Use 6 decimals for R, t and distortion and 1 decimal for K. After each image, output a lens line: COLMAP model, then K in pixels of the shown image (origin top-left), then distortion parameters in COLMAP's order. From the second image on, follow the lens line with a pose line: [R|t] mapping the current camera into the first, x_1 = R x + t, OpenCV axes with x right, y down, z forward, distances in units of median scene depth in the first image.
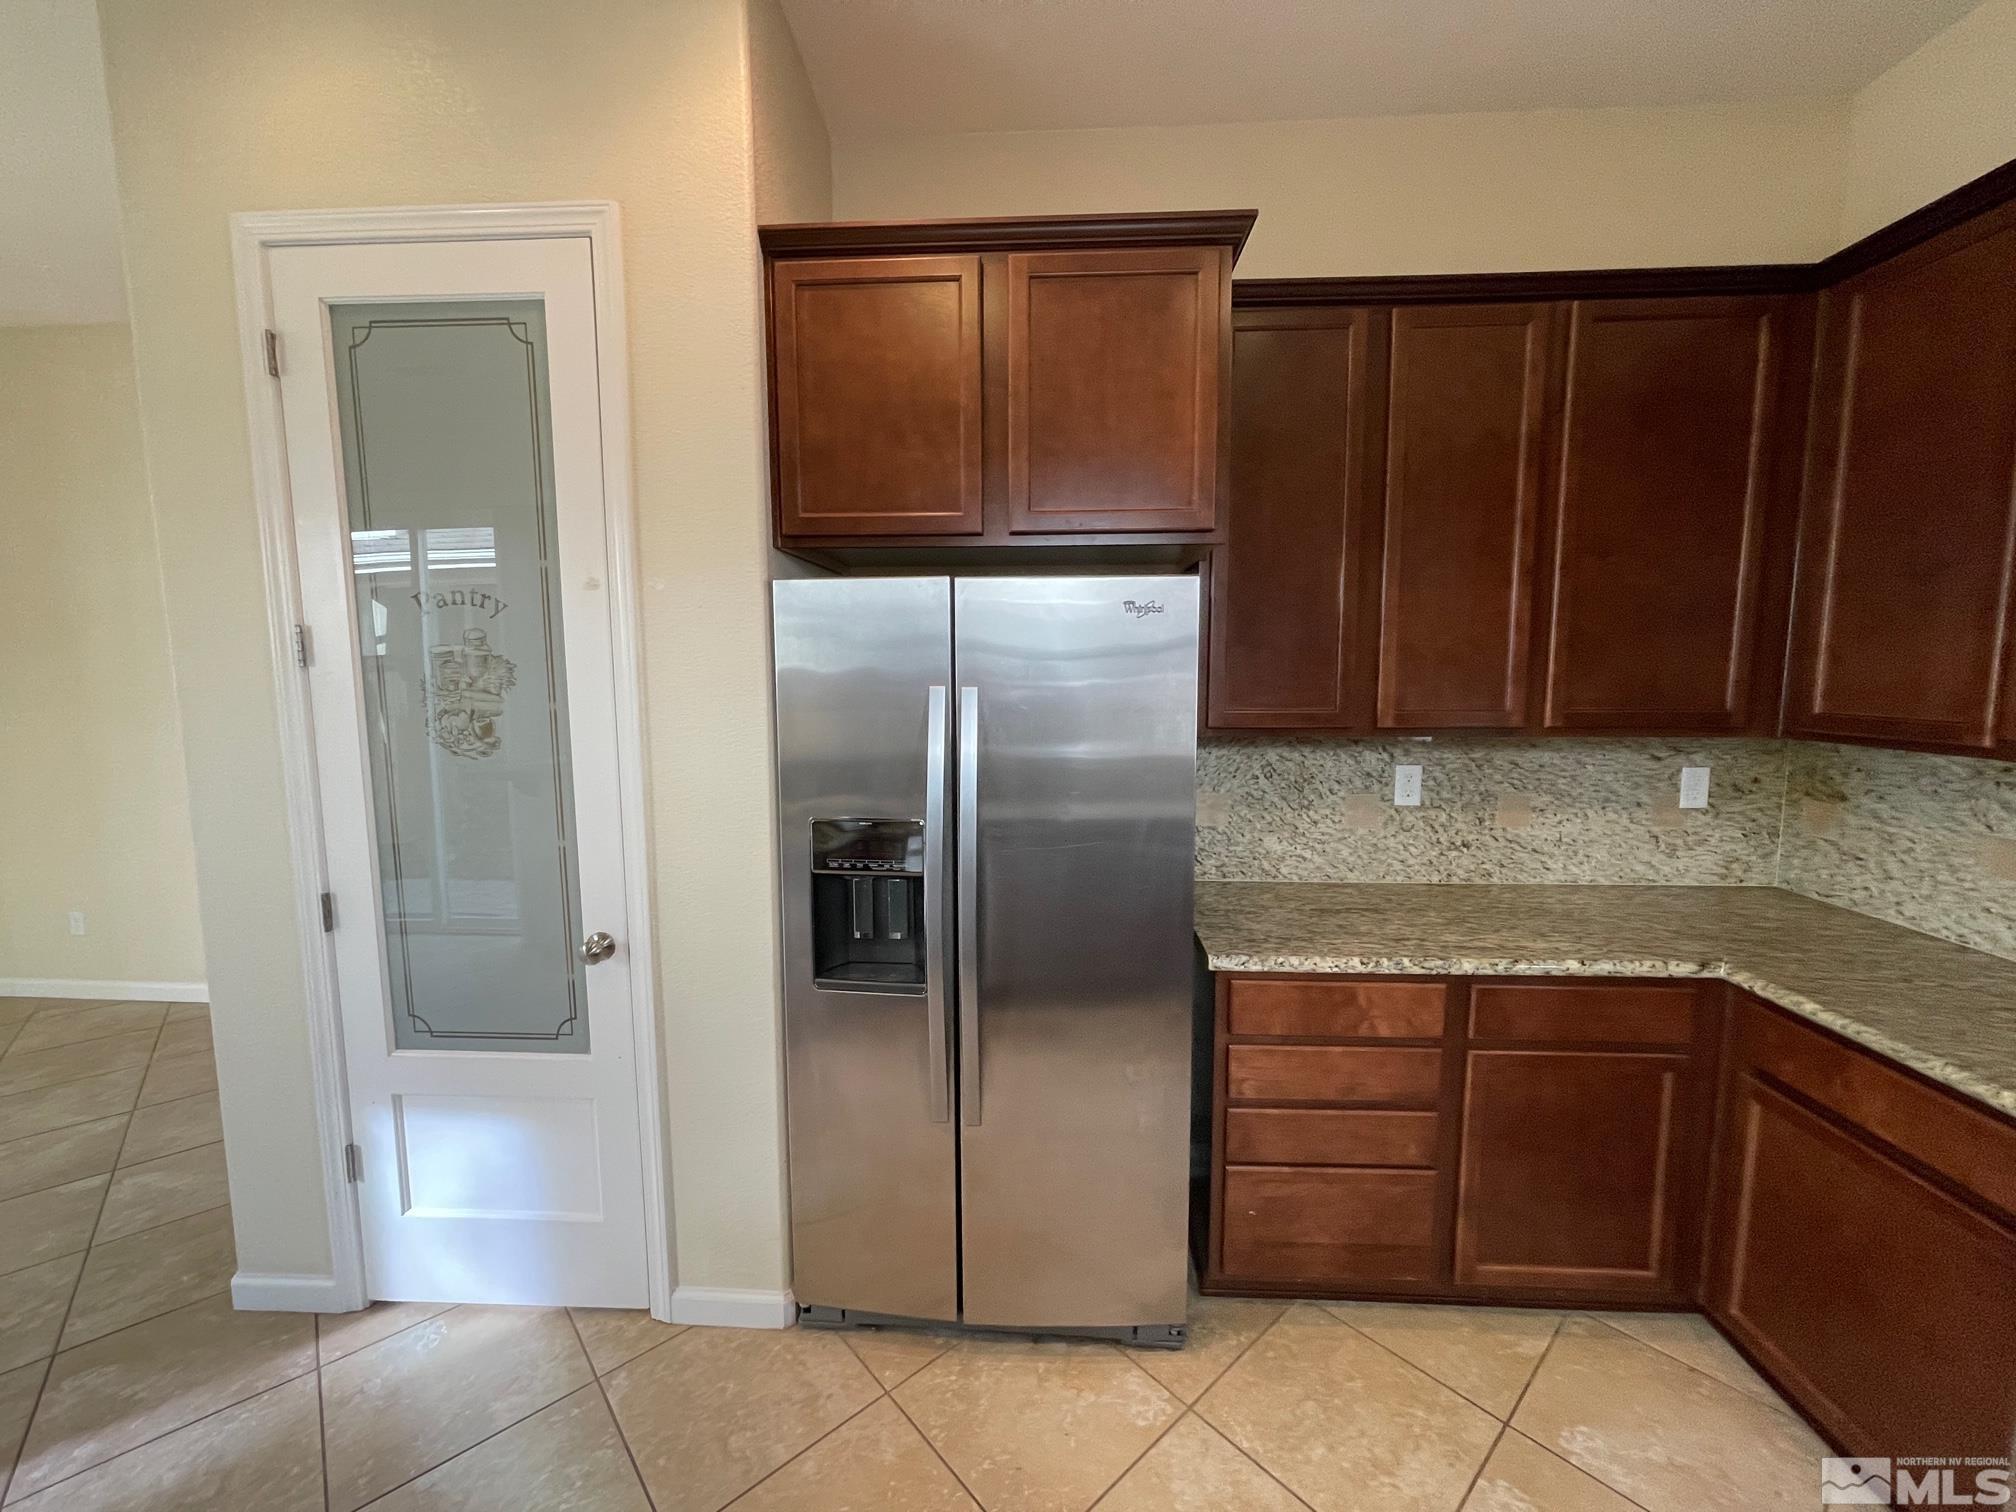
lens RADIAL K [[805.1, 0, 1012.5], [0, 805.1, 754.5], [0, 0, 1]] dist [-0.001953, 0.000227]
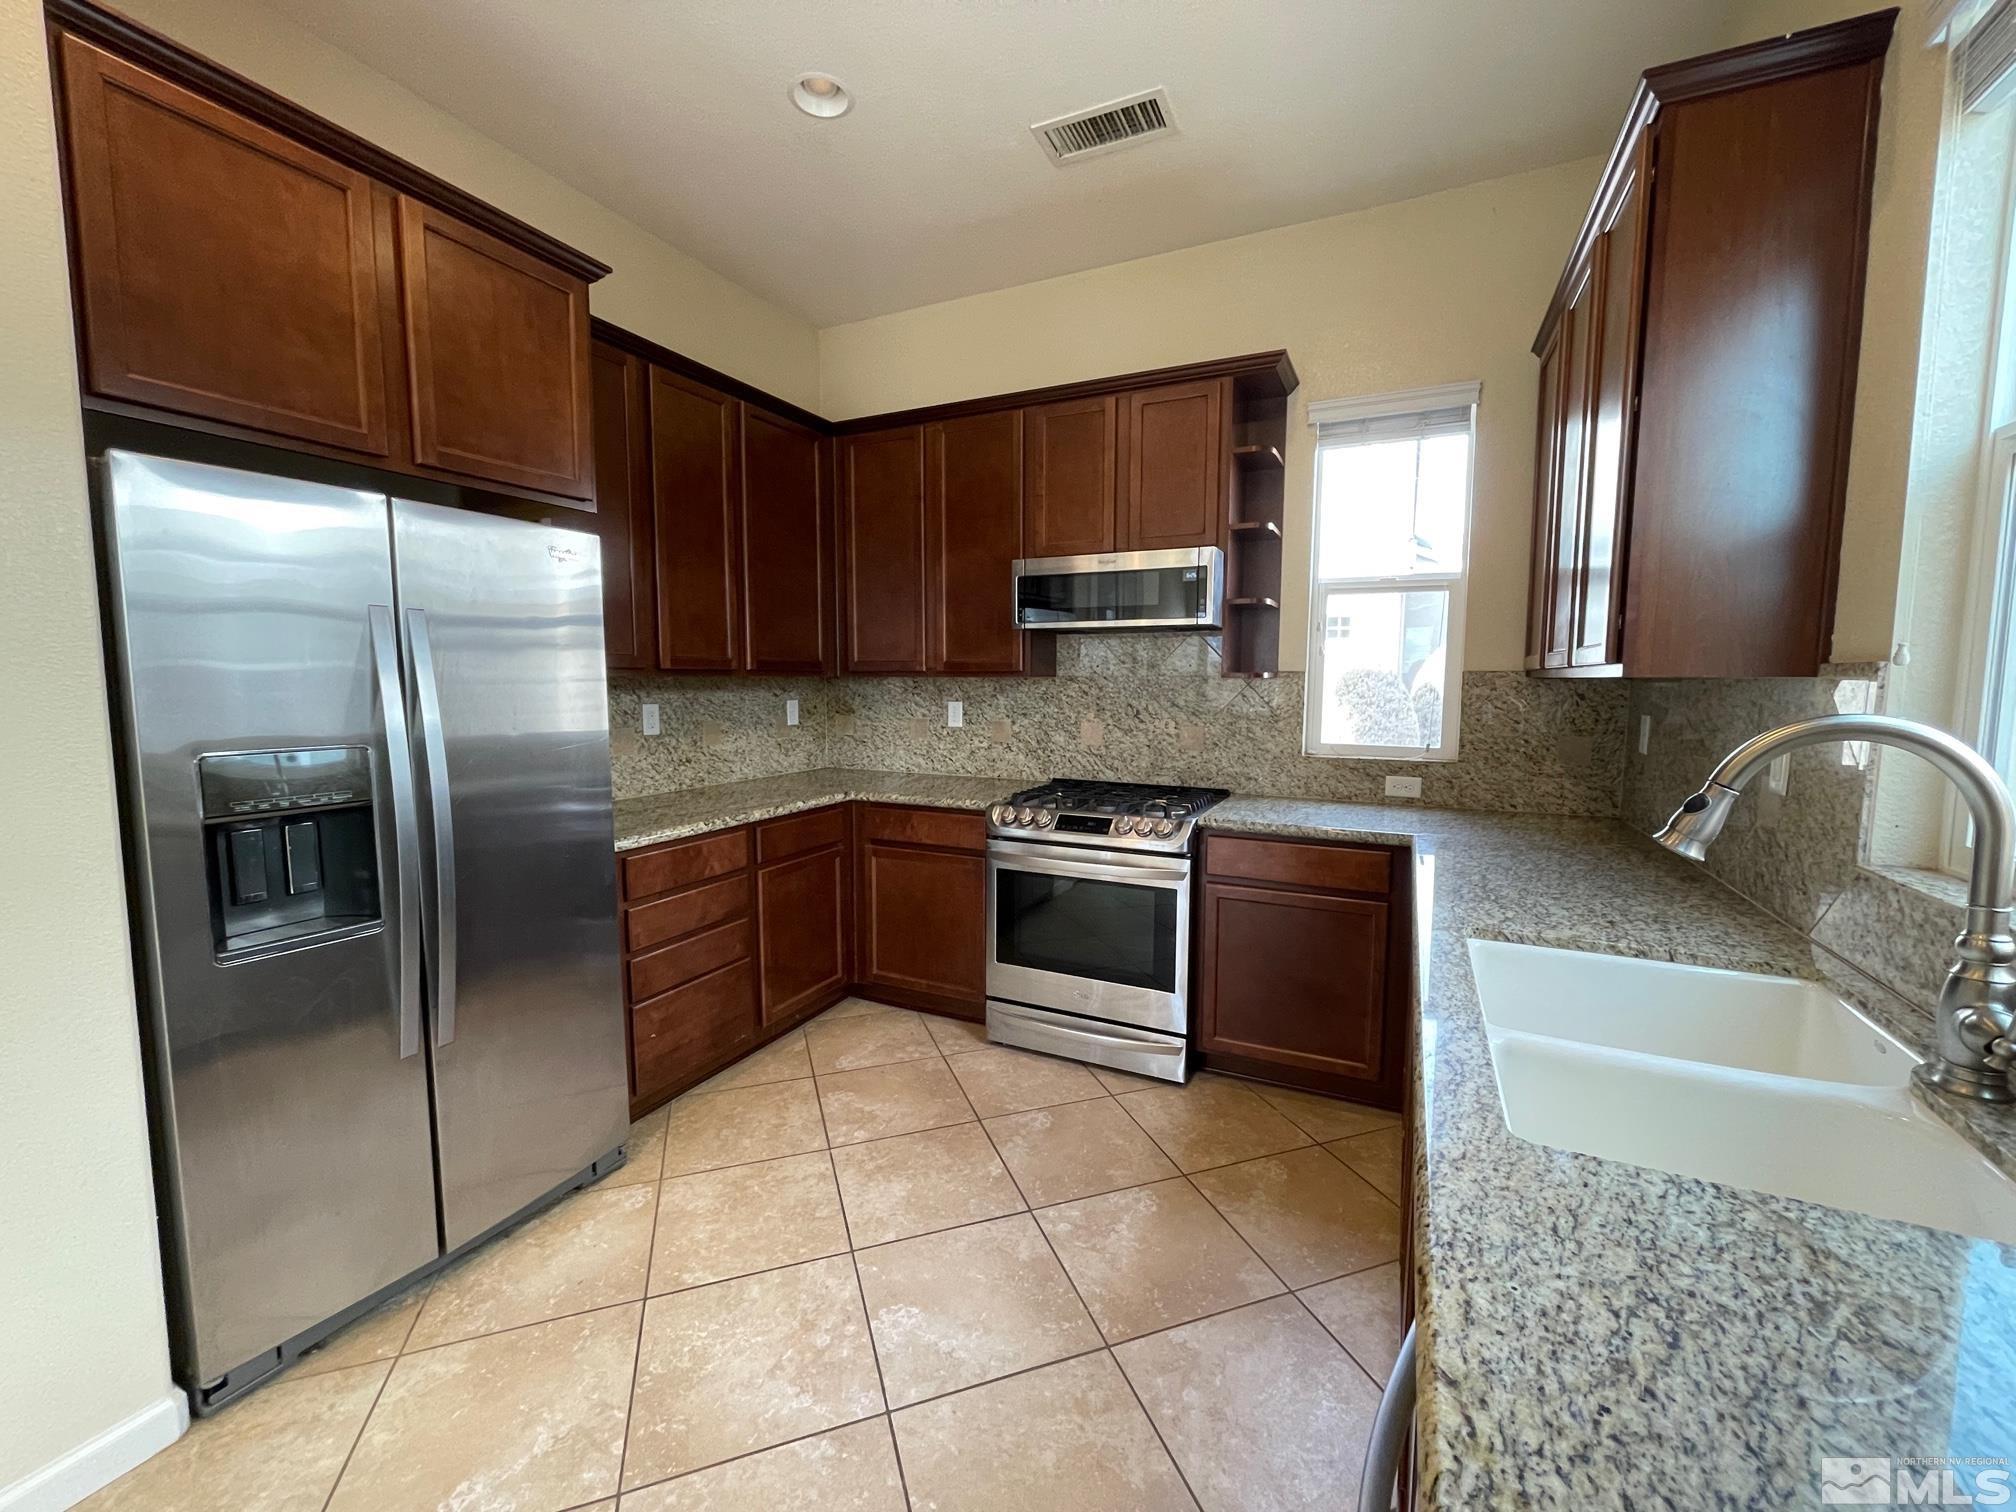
lens RADIAL K [[811.5, 0, 1018.3], [0, 811.5, 752.5], [0, 0, 1]] dist [-0.002445, -0.000302]
pose [[0.374194, -0.080653, 0.923836, -0.647562], [0.095885, 0.994236, 0.047961, 0.107701], [-0.922380, 0.070635, 0.379771, -0.071603]]
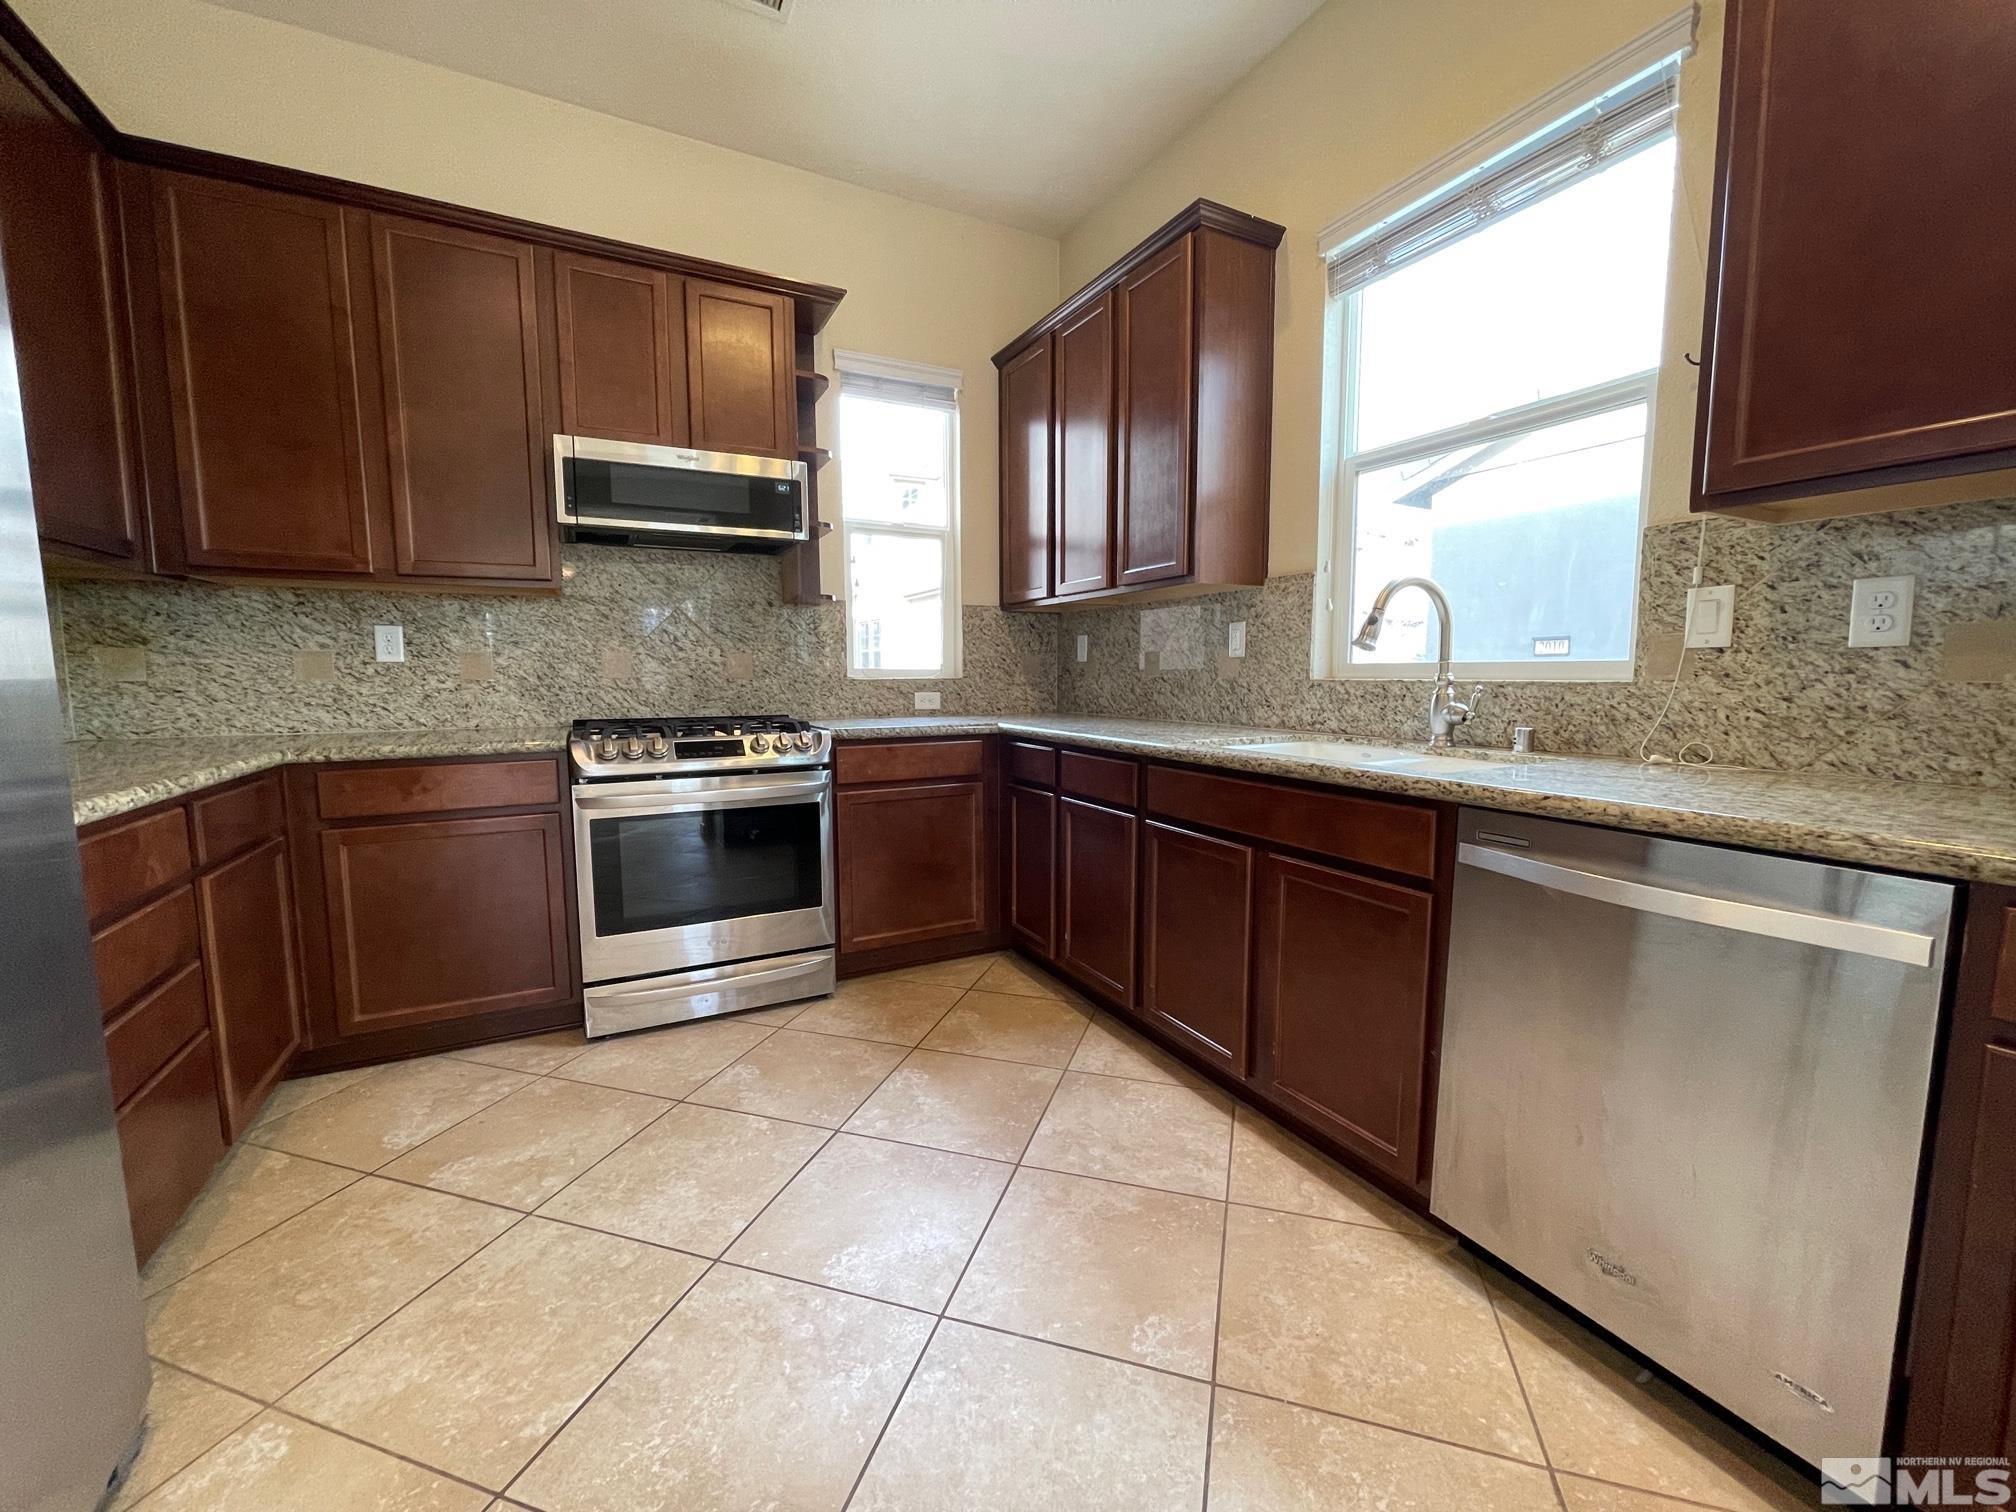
lens RADIAL K [[805.1, 0, 1012.5], [0, 805.1, 754.5], [0, 0, 1]] dist [-0.001953, 0.000227]
pose [[-0.517663, -0.080427, 0.851796, -0.620860], [0.099140, 0.983227, 0.153088, 0.177518], [-0.849821, 0.163695, -0.501007, 0.631773]]
